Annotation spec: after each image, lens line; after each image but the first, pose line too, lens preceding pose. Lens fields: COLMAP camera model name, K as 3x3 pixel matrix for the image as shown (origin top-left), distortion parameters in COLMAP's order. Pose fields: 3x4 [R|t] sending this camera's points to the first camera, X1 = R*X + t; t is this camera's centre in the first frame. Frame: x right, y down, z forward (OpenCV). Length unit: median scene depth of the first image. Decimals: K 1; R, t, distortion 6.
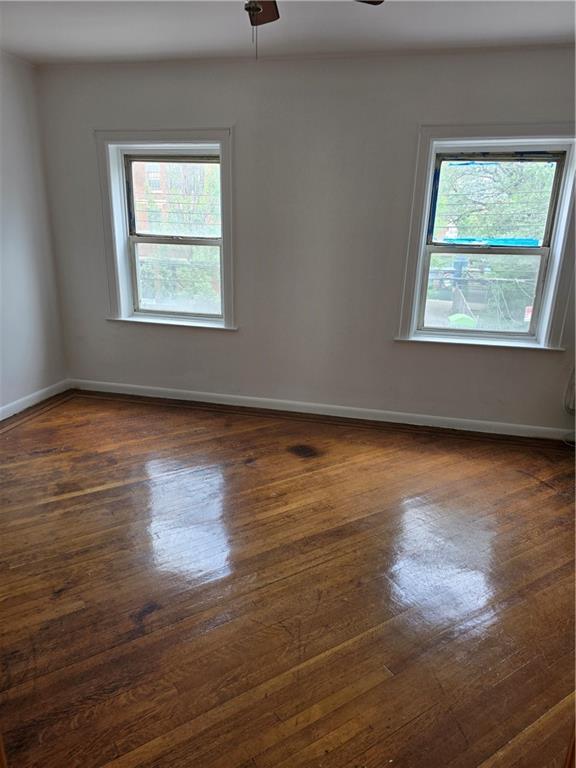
lens RADIAL K [[519.3, 0, 302.5], [0, 519.3, 383.4], [0, 0, 1]] dist [0.066004, -0.003250]
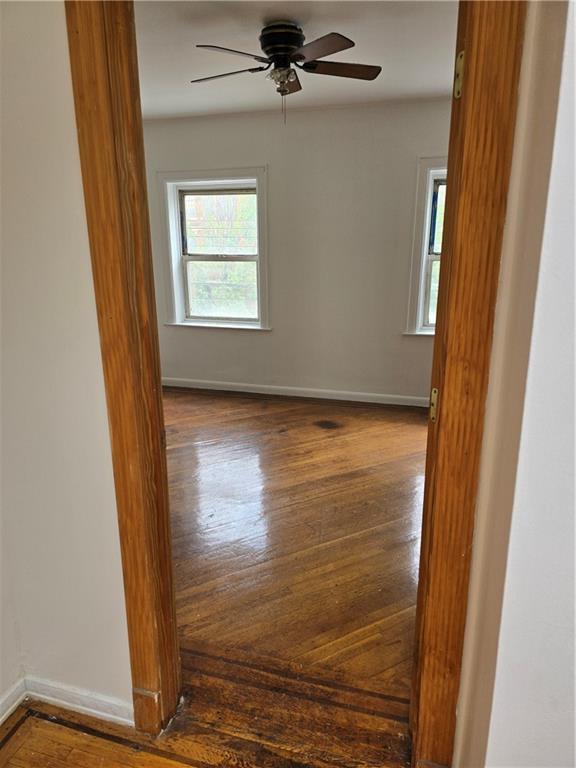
lens RADIAL K [[519.3, 0, 302.5], [0, 519.3, 383.4], [0, 0, 1]] dist [0.066004, -0.003250]
pose [[0.997992, -0.014159, -0.061736, 0.019703], [0.011752, 0.999163, -0.039174, 0.072906], [0.062239, 0.038370, 0.997323, -0.198299]]
